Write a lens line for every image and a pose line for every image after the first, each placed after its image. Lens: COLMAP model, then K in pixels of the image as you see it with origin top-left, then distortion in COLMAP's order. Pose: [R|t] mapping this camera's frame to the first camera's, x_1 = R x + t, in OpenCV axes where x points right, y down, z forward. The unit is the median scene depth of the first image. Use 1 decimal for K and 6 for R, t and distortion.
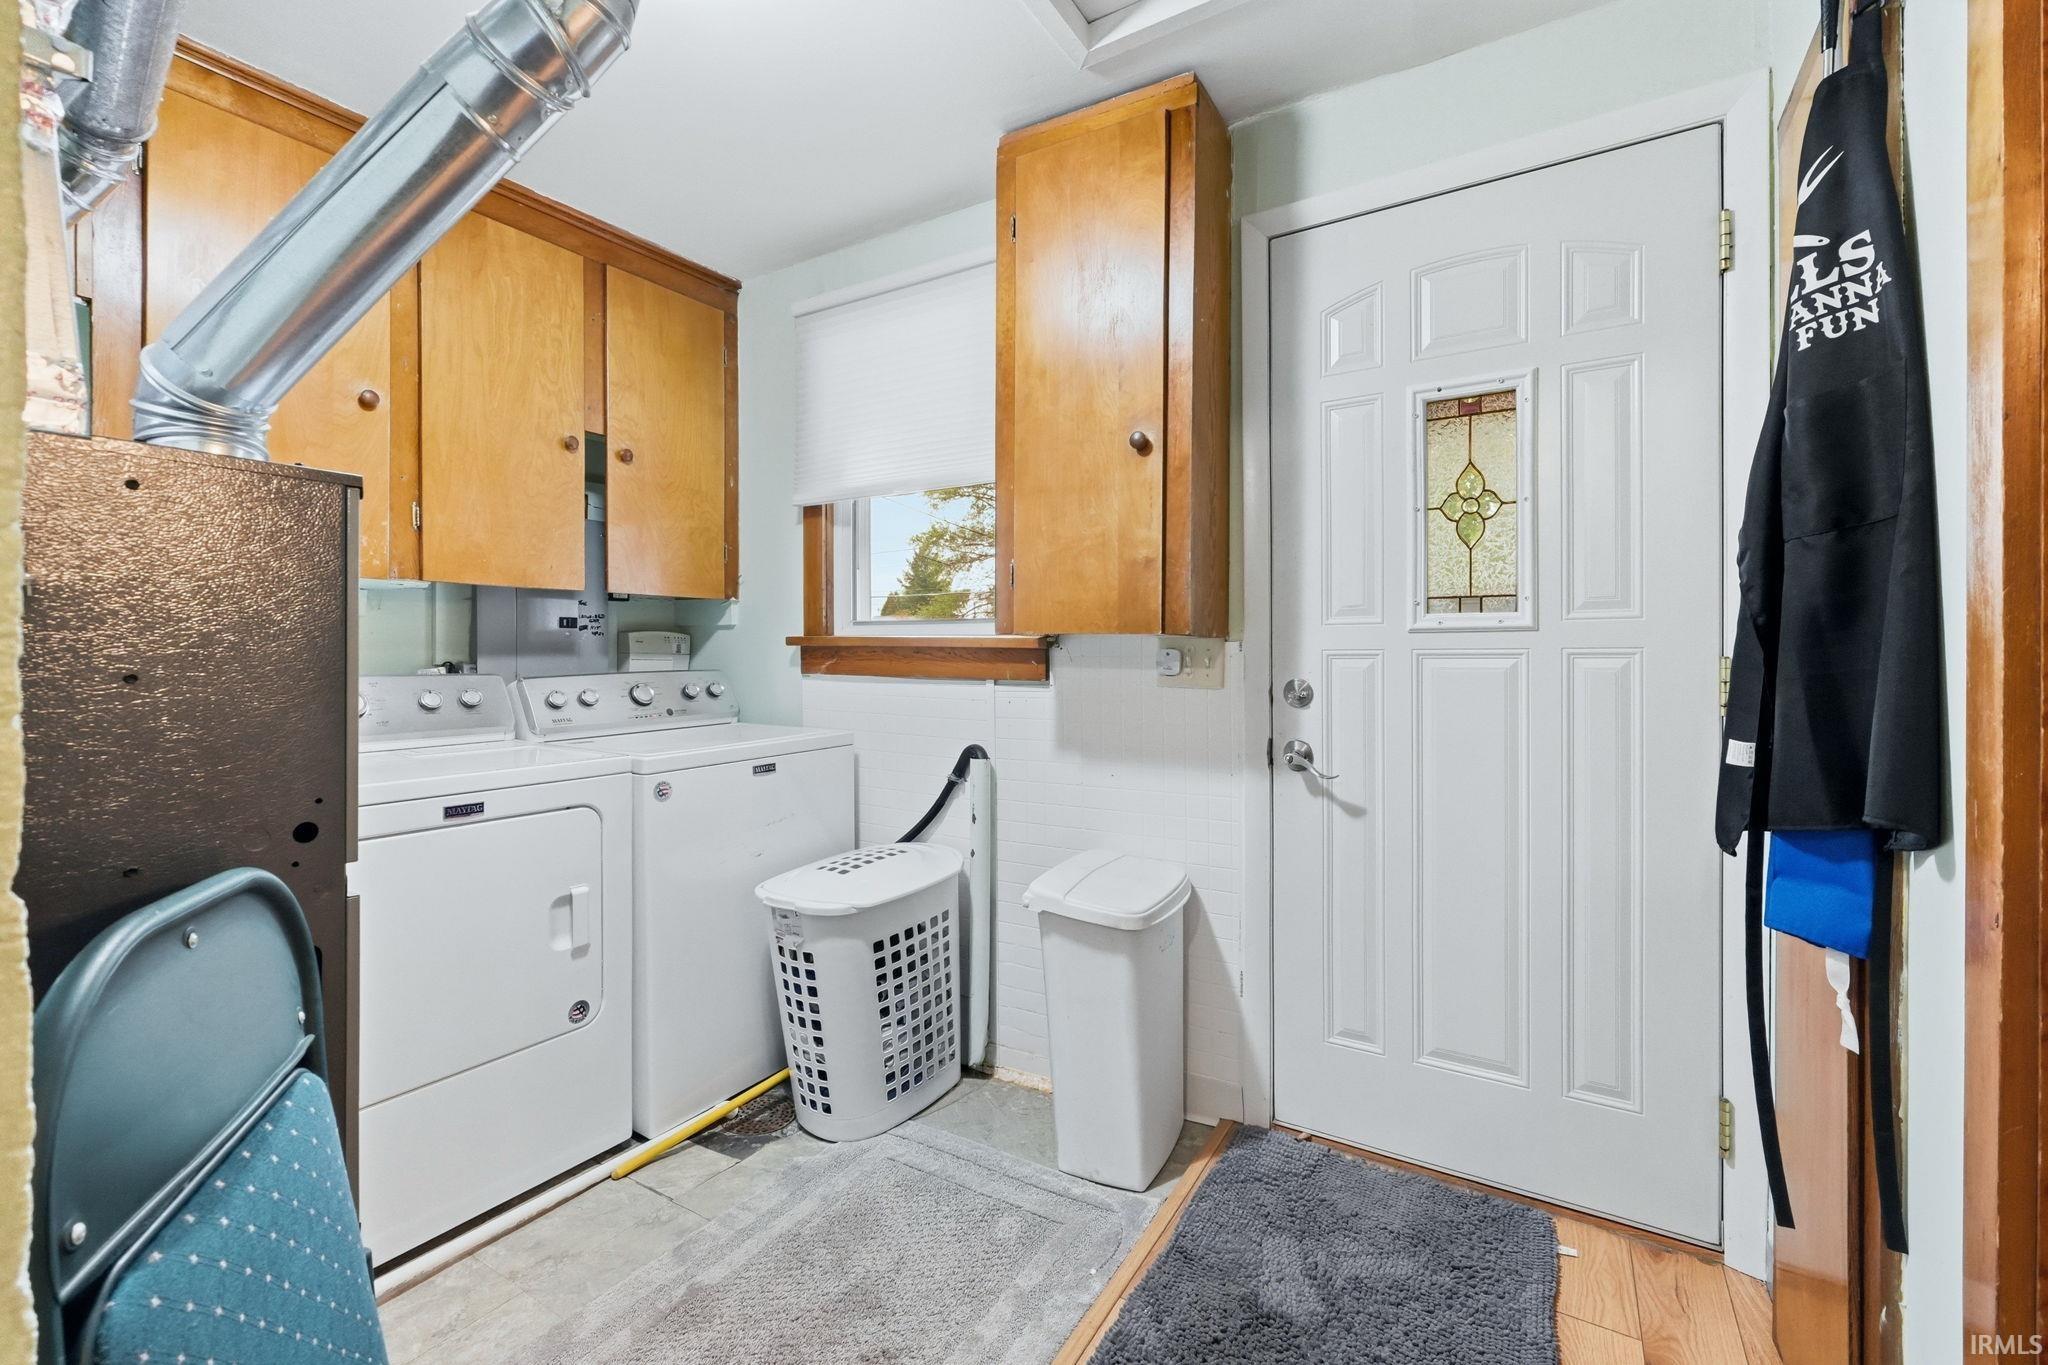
lens RADIAL K [[866.5, 0, 1016.6], [0, 866.5, 664.4], [0, 0, 1]] dist [0.000879, -0.000615]
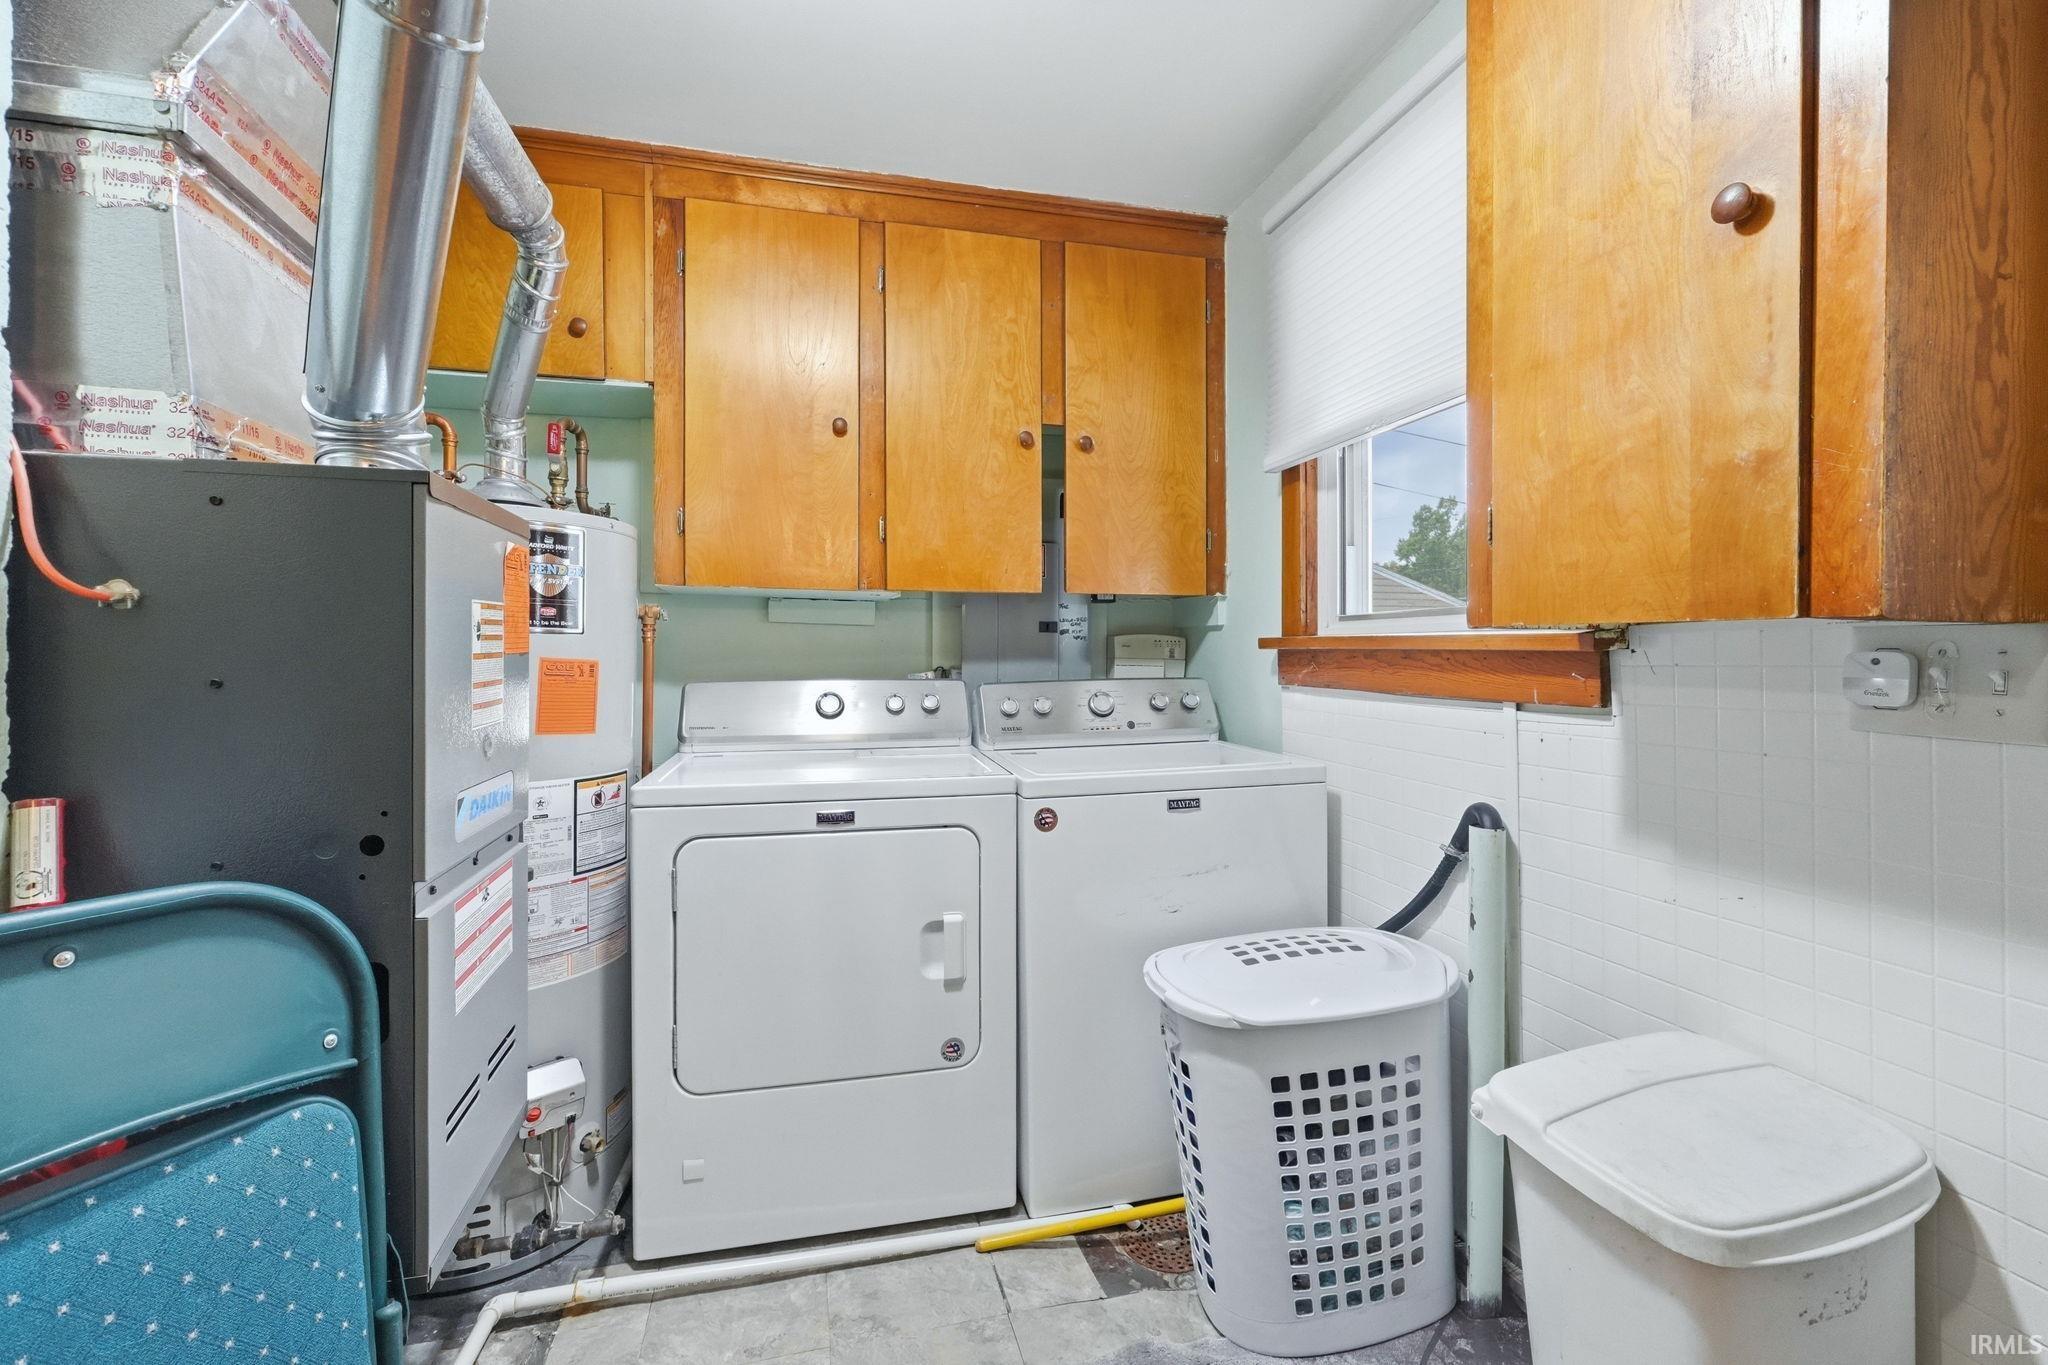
lens RADIAL K [[866.5, 0, 1016.6], [0, 866.5, 664.4], [0, 0, 1]] dist [0.000879, -0.000615]
pose [[0.722681, 0.004859, -0.691165, 0.152209], [-0.007581, 0.999971, -0.000898, -0.006368], [0.691140, 0.005889, 0.722697, 0.327668]]
